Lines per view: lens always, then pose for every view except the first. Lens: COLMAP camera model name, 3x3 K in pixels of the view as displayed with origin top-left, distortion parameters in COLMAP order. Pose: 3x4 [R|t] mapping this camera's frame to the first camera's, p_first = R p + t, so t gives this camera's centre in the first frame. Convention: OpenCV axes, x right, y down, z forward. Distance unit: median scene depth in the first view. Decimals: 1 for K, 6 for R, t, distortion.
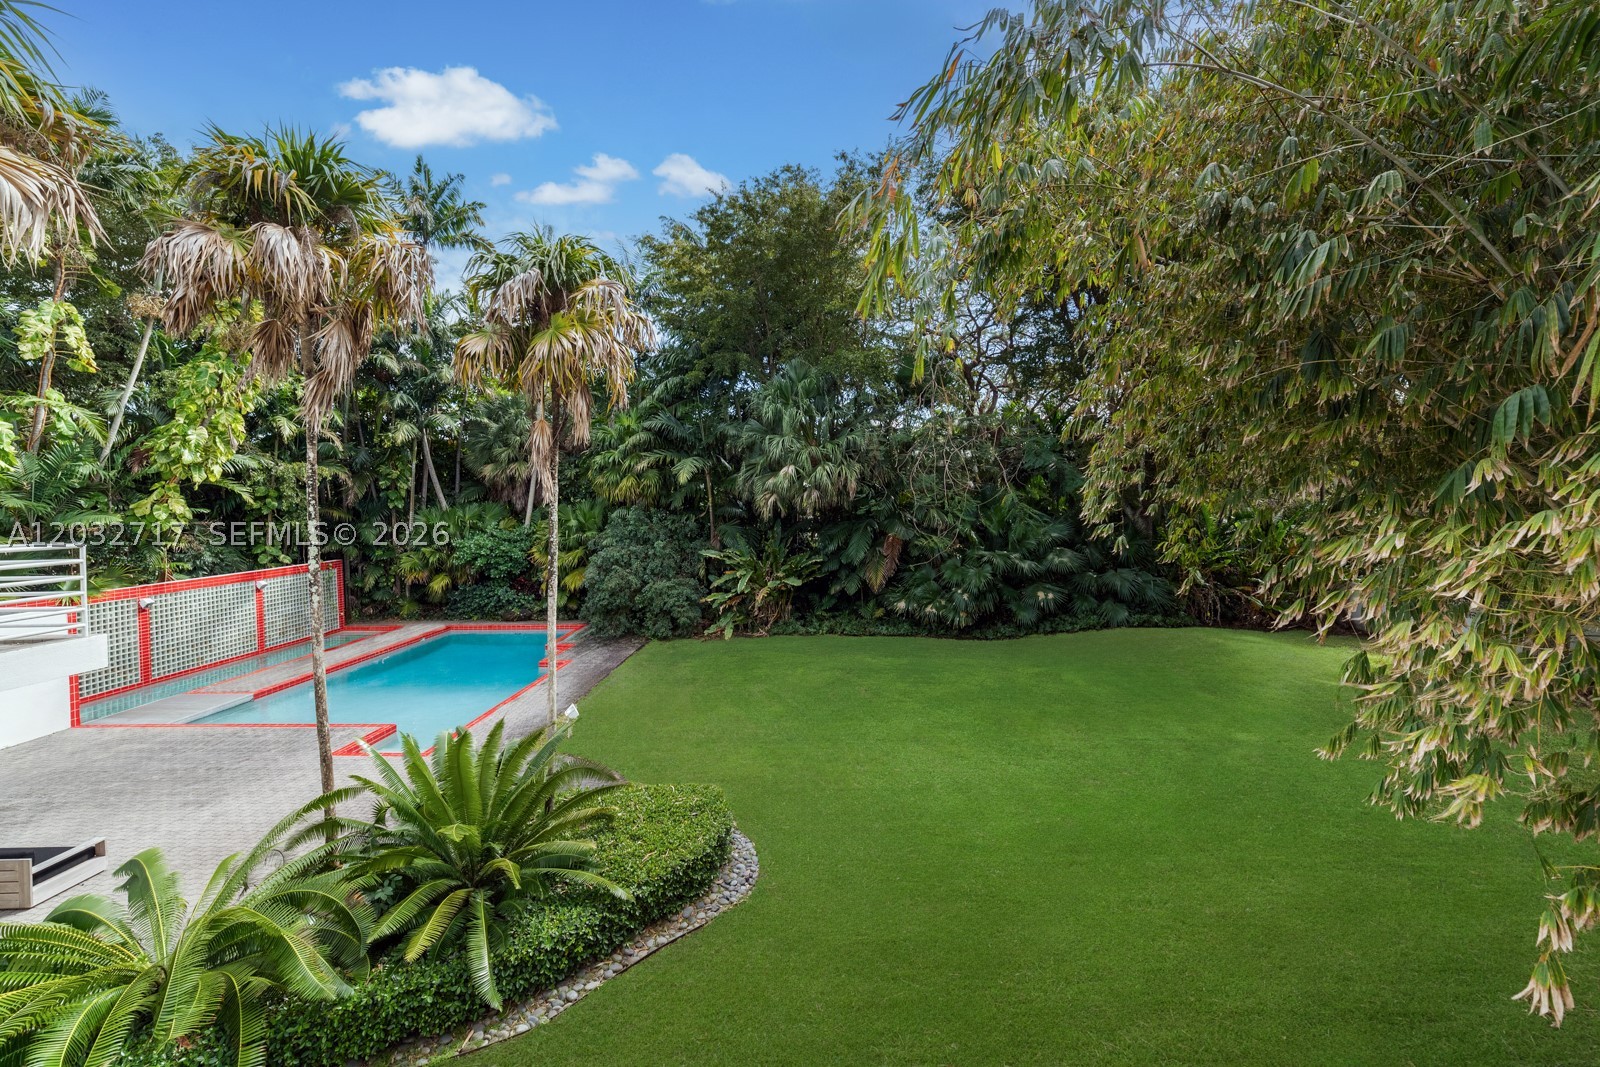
lens RADIAL K [[662.2, 0, 800.7], [0, 662.2, 536.8], [0, 0, 1]] dist [-0.004337, -0.000141]
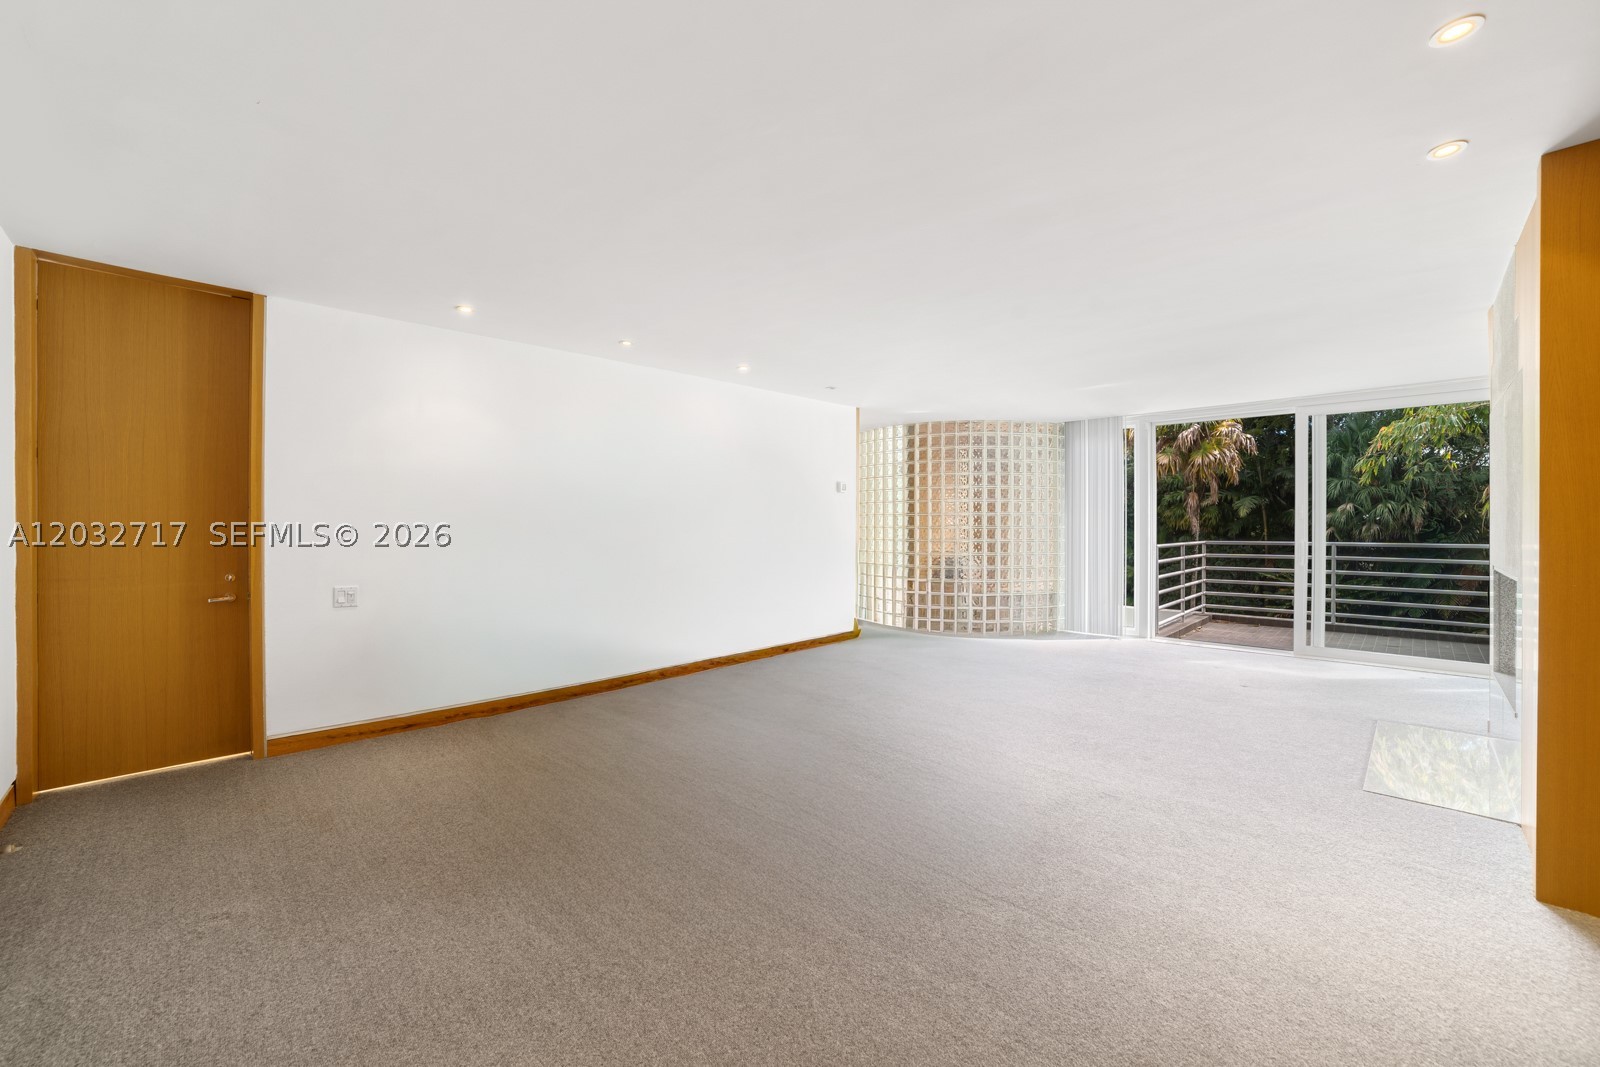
lens RADIAL K [[662.2, 0, 804.0], [0, 662.2, 523.3], [0, 0, 1]] dist [-0.004337, -0.000141]
pose [[0.760255, 0.018412, -0.649364, 0.029131], [-0.053389, 0.997988, -0.034210, 0.056616], [0.647427, 0.060677, 0.759708, -1.369938]]
